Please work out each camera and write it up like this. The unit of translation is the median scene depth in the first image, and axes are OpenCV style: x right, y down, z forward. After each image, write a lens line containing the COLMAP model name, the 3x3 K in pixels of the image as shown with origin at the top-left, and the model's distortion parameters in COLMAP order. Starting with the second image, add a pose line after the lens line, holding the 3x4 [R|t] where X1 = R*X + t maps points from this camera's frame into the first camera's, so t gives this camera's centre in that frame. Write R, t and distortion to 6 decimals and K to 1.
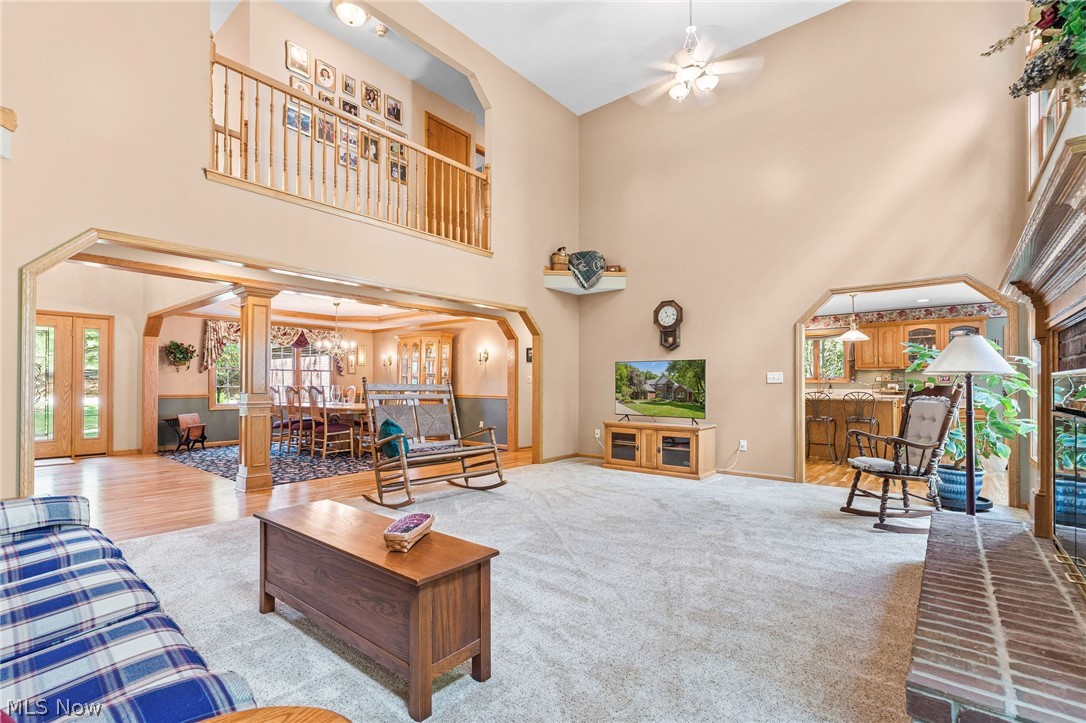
lens RADIAL K [[492.4, 0, 531.2], [0, 492.4, 379.8], [0, 0, 1]] dist [-0.007490, 0.002040]
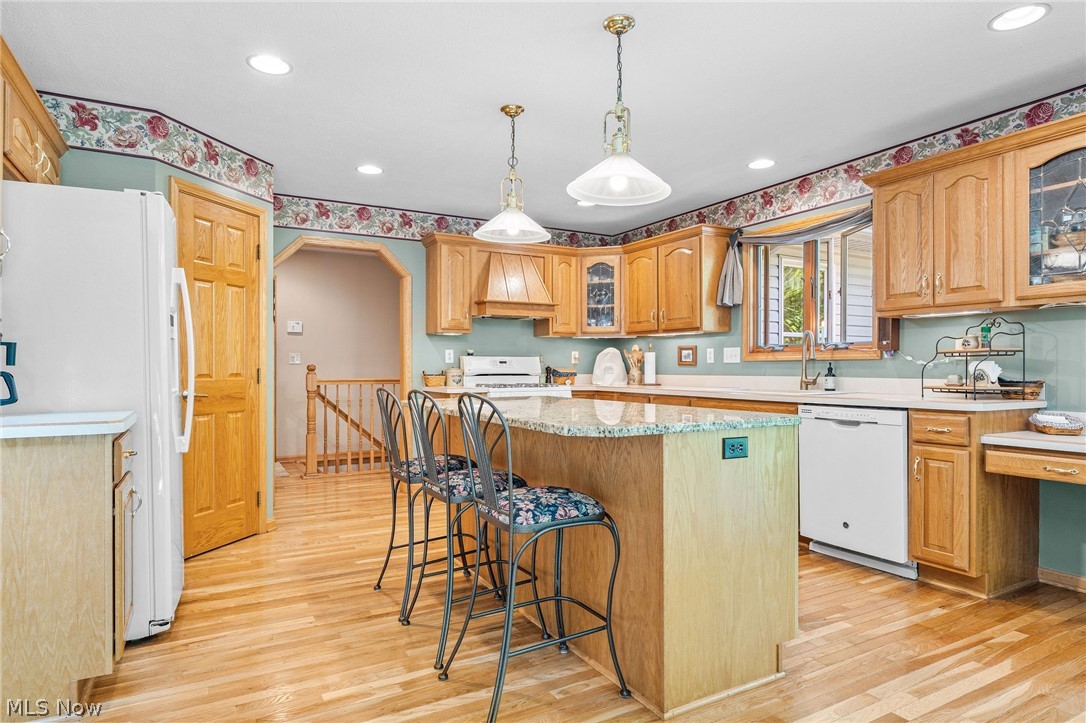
lens RADIAL K [[616.9, 0, 536.9], [0, 616.9, 369.5], [0, 0, 1]] dist [-0.003186, 0.001087]
pose [[0.937028, -0.000177, -0.349254, 0.617871], [0.004112, 0.999936, 0.010527, 0.008529], [0.349230, -0.011300, 0.936969, 0.568459]]
